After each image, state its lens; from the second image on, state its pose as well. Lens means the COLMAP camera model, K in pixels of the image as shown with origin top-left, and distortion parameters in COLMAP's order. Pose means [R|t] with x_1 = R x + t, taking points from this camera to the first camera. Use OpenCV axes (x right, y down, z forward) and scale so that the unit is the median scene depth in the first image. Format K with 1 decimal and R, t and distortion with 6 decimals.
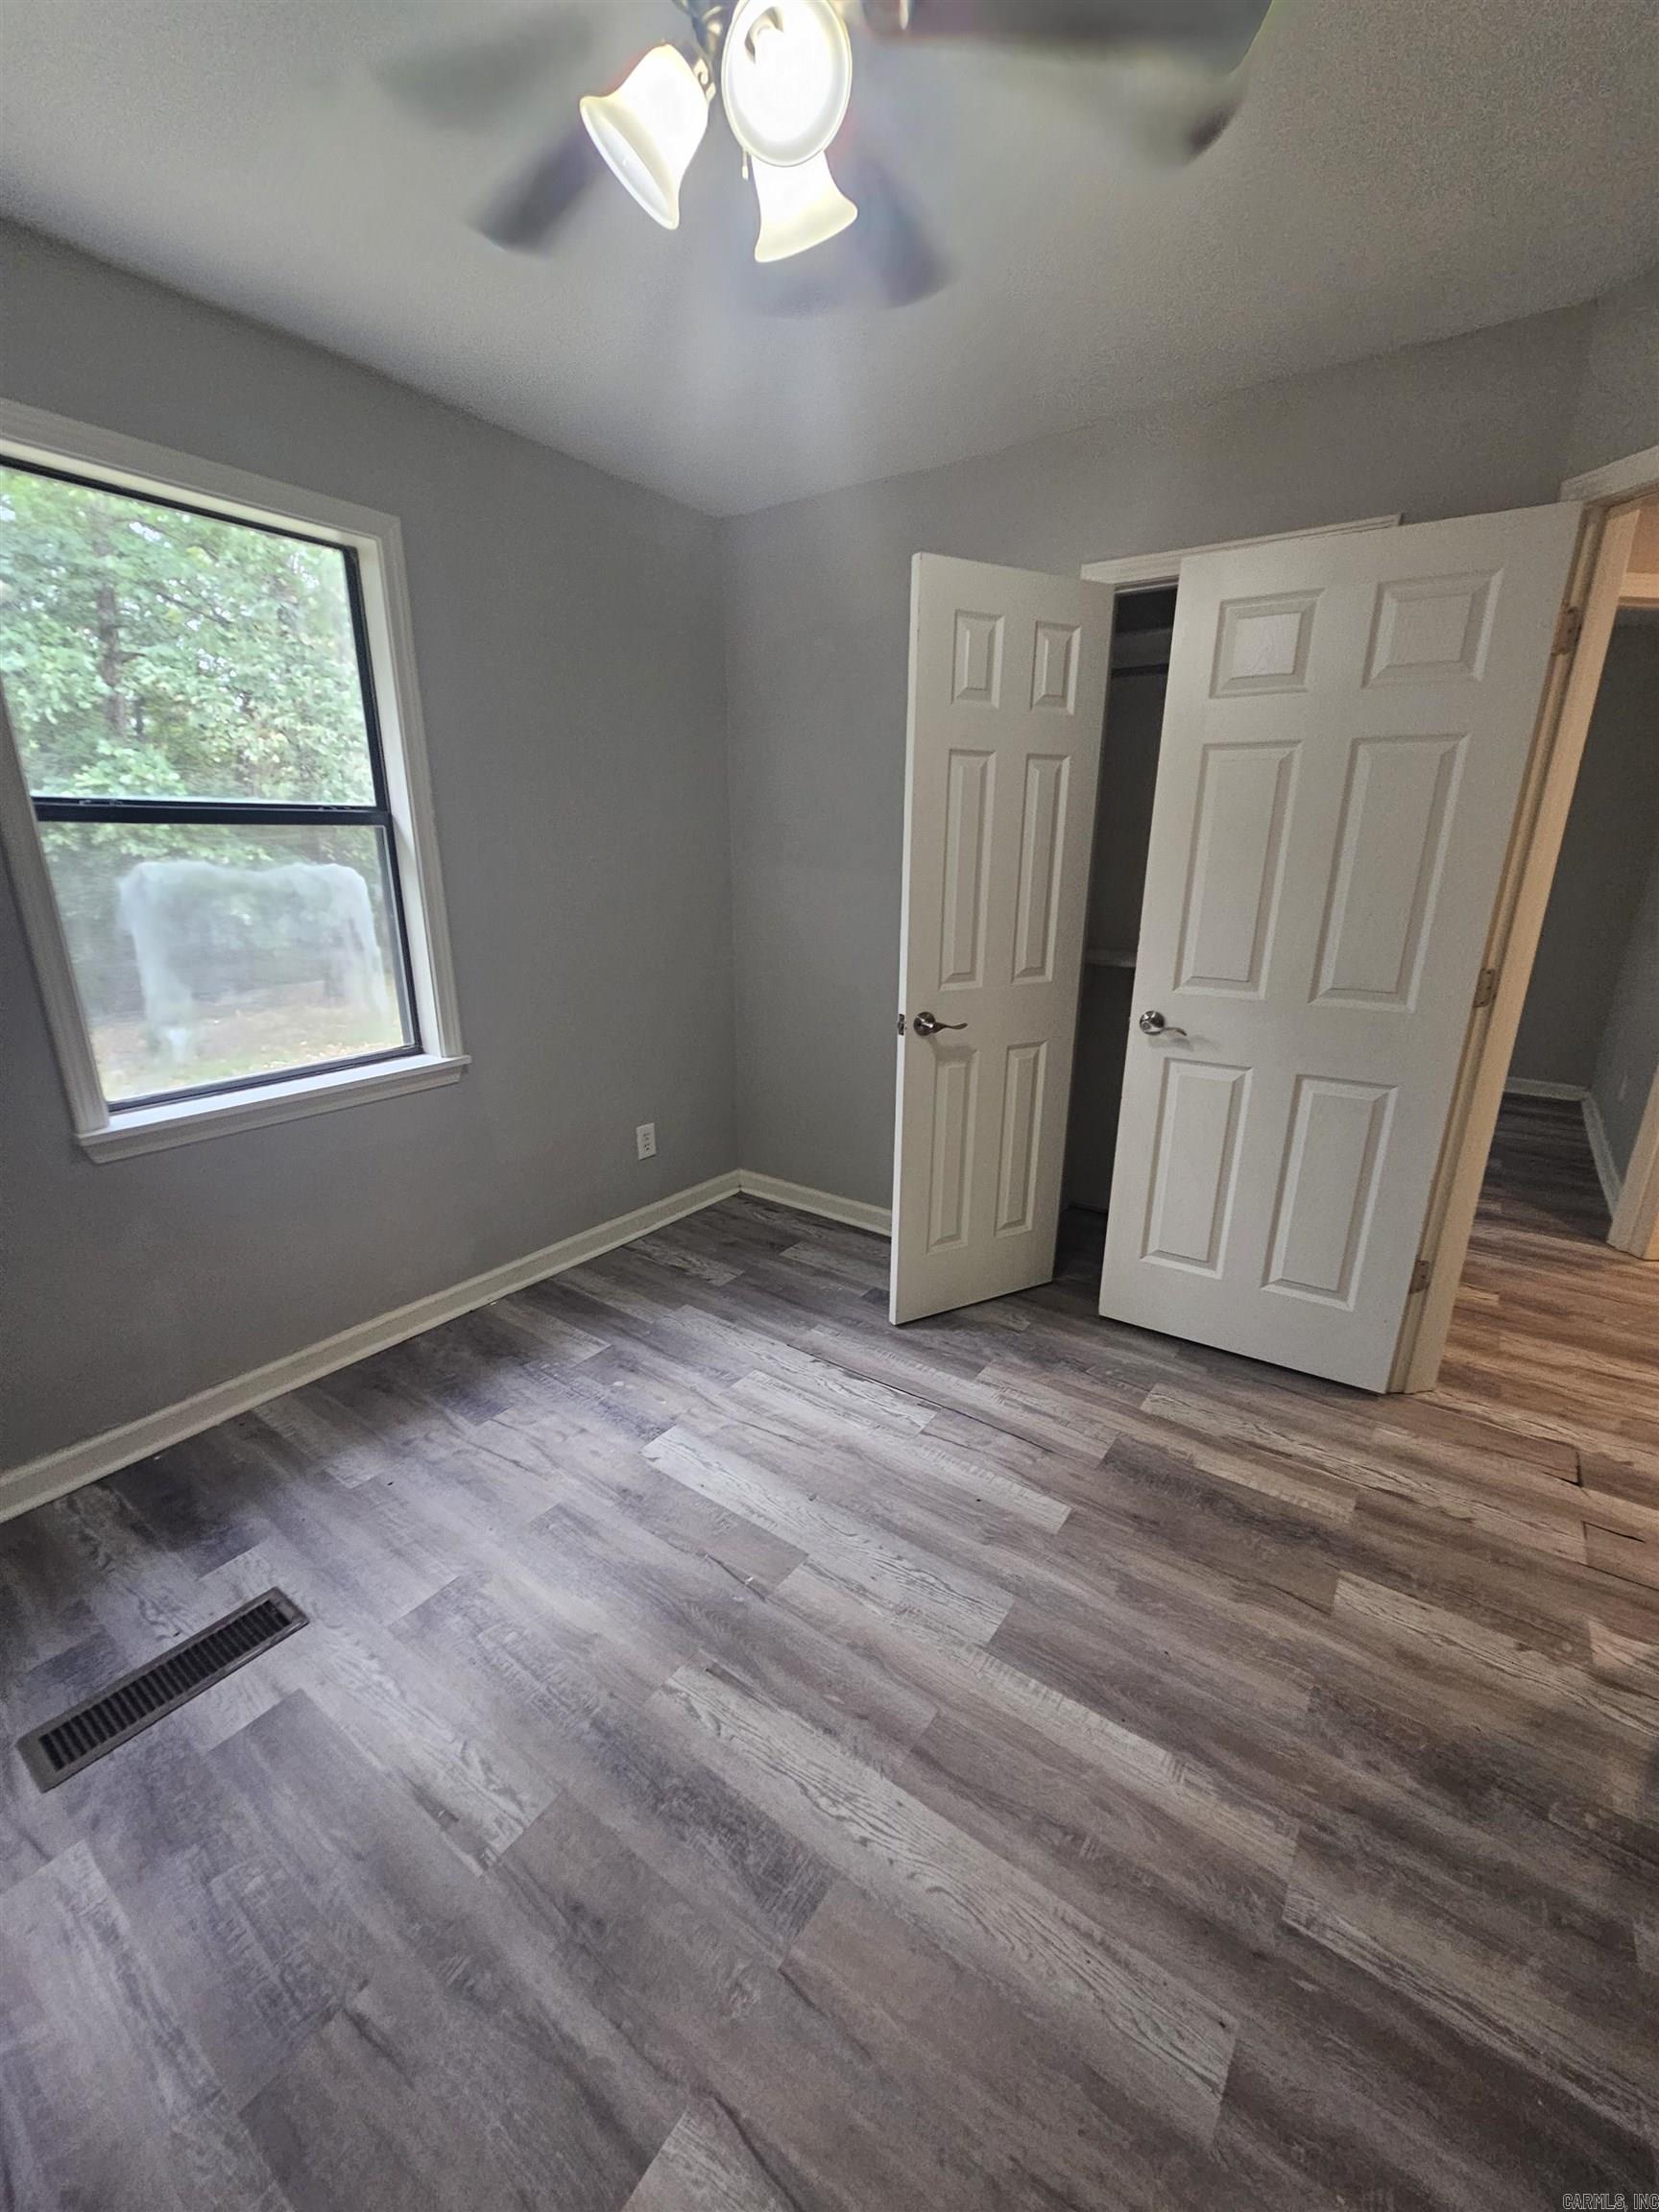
lens RADIAL K [[897.6, 0, 843.9], [0, 897.6, 1115.0], [0, 0, 1]] dist [0.001258, 0.000435]
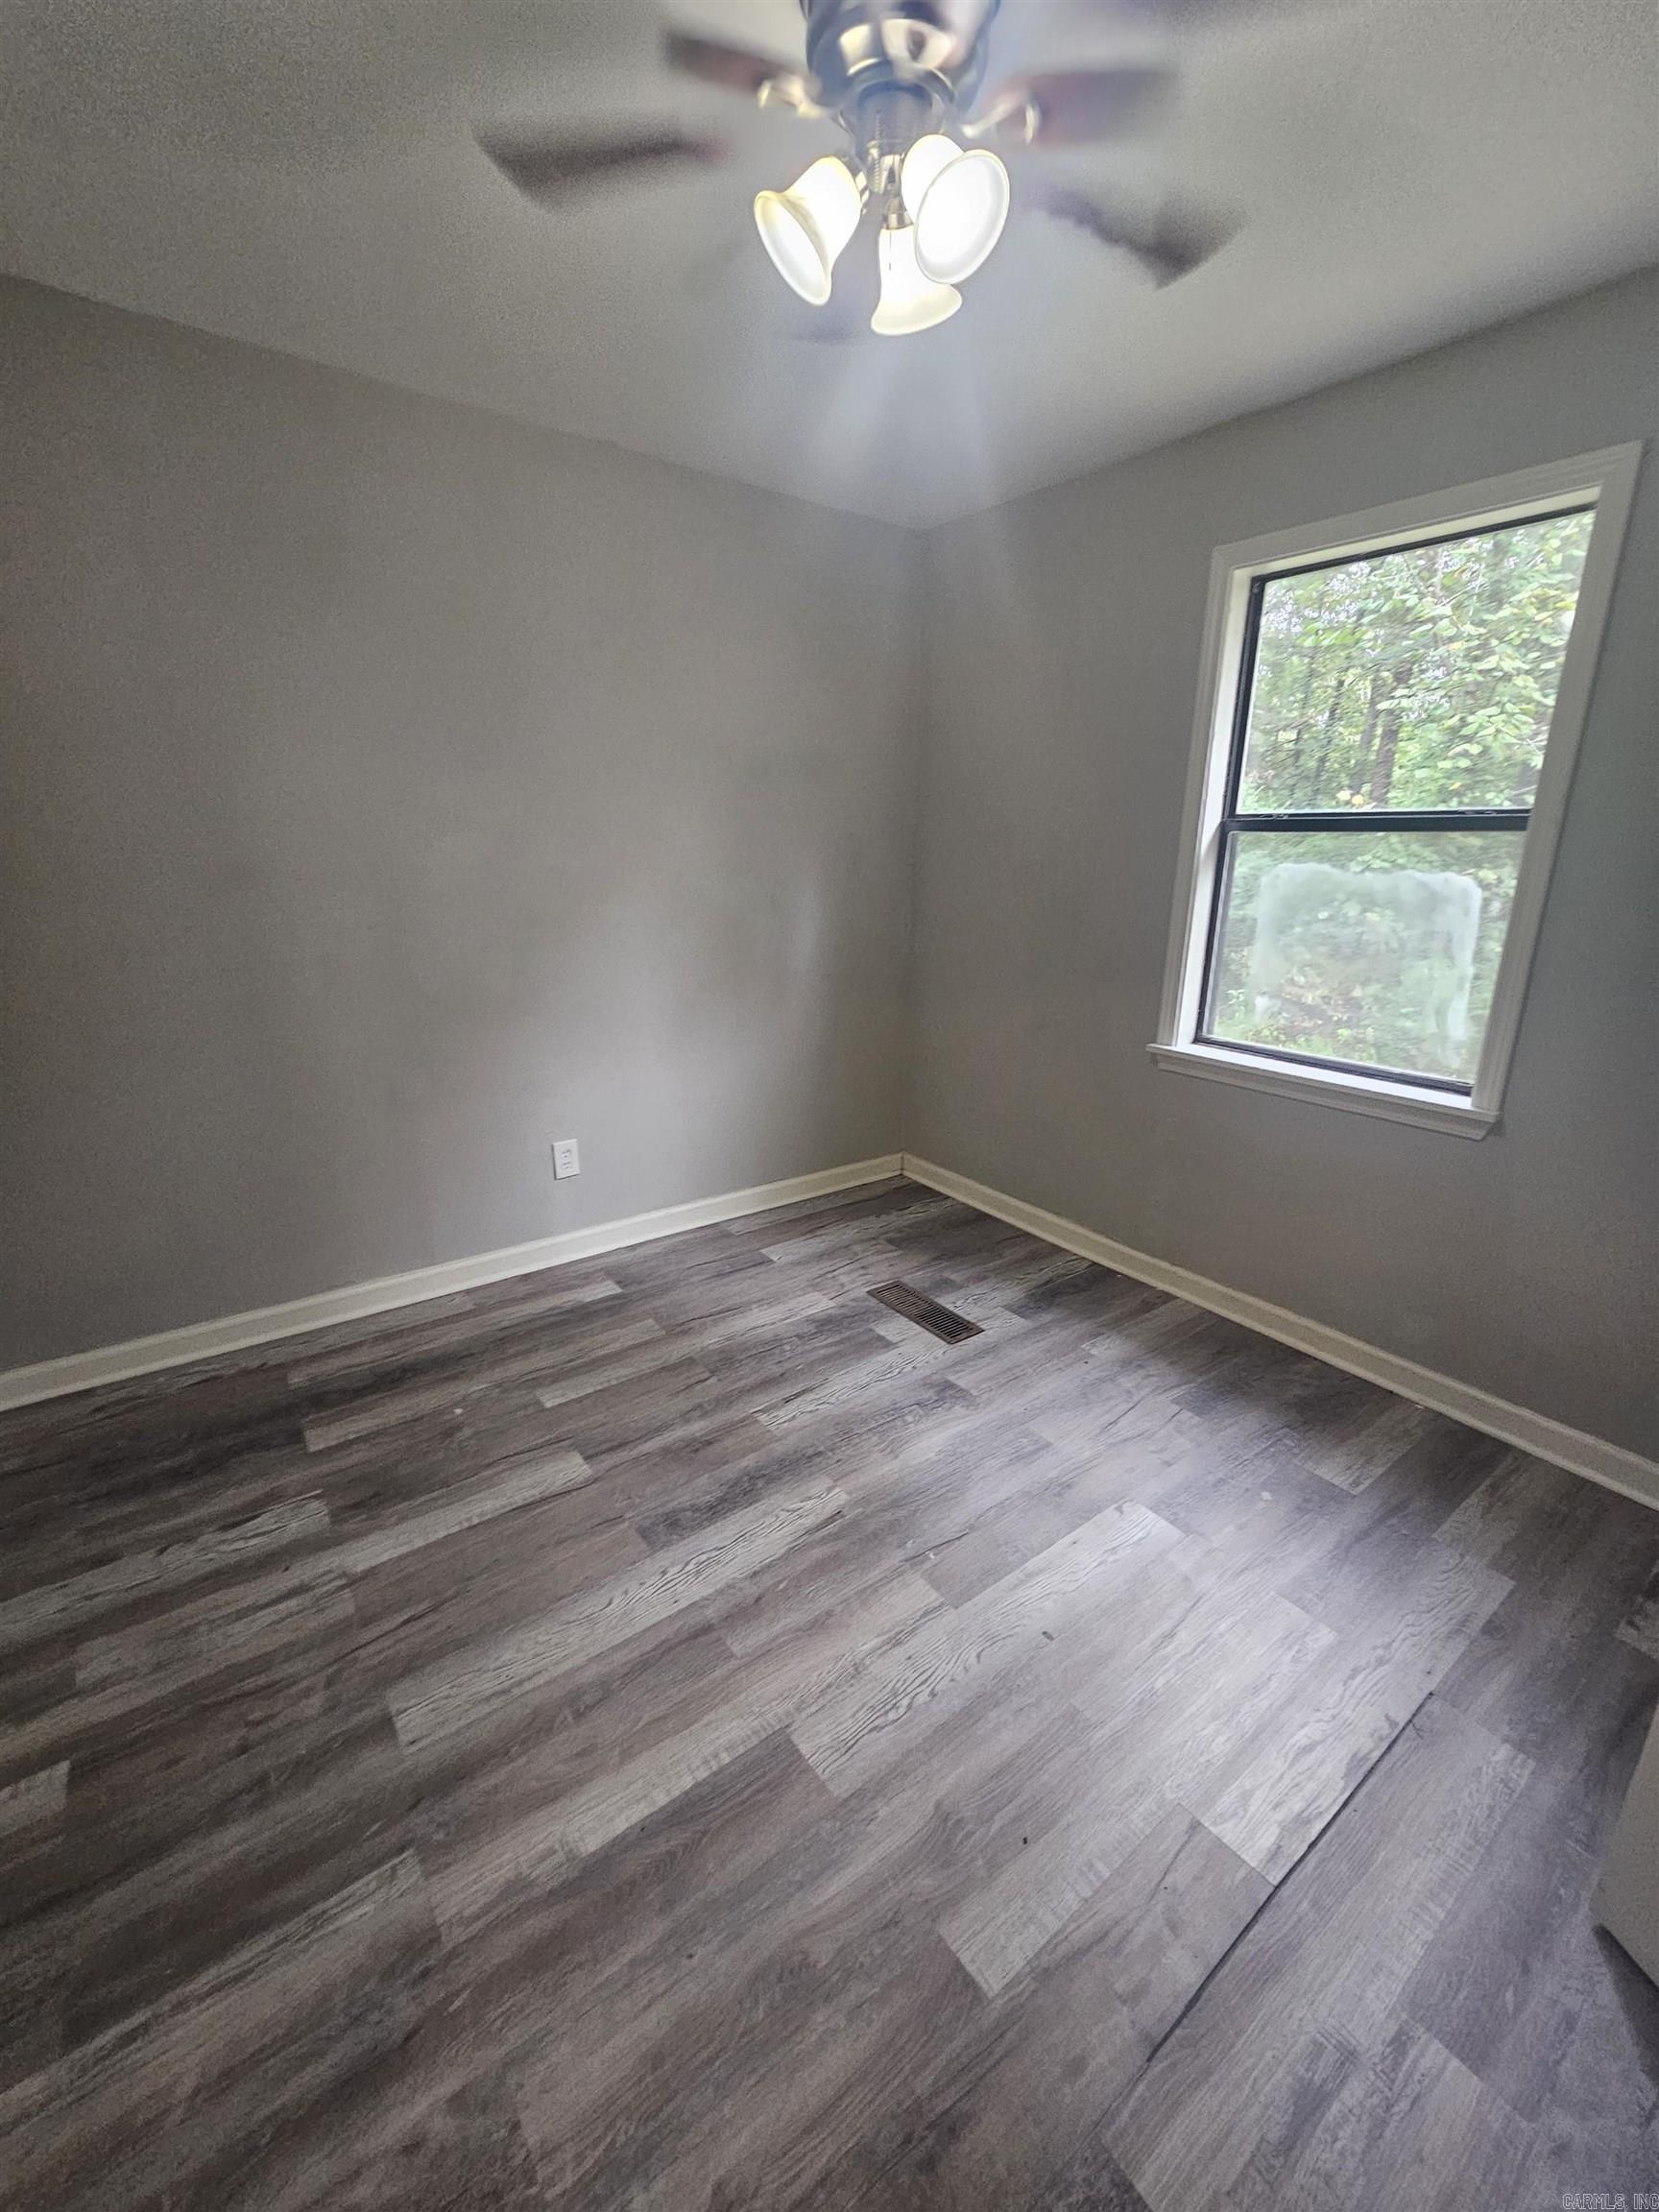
lens RADIAL K [[897.6, 0, 820.2], [0, 897.6, 1104.5], [0, 0, 1]] dist [0.001258, 0.000435]
pose [[-0.306635, 0.252512, -0.917721, 0.767818], [-0.296093, 0.891025, 0.344099, -0.260644], [0.904601, 0.377244, -0.198453, 0.929810]]
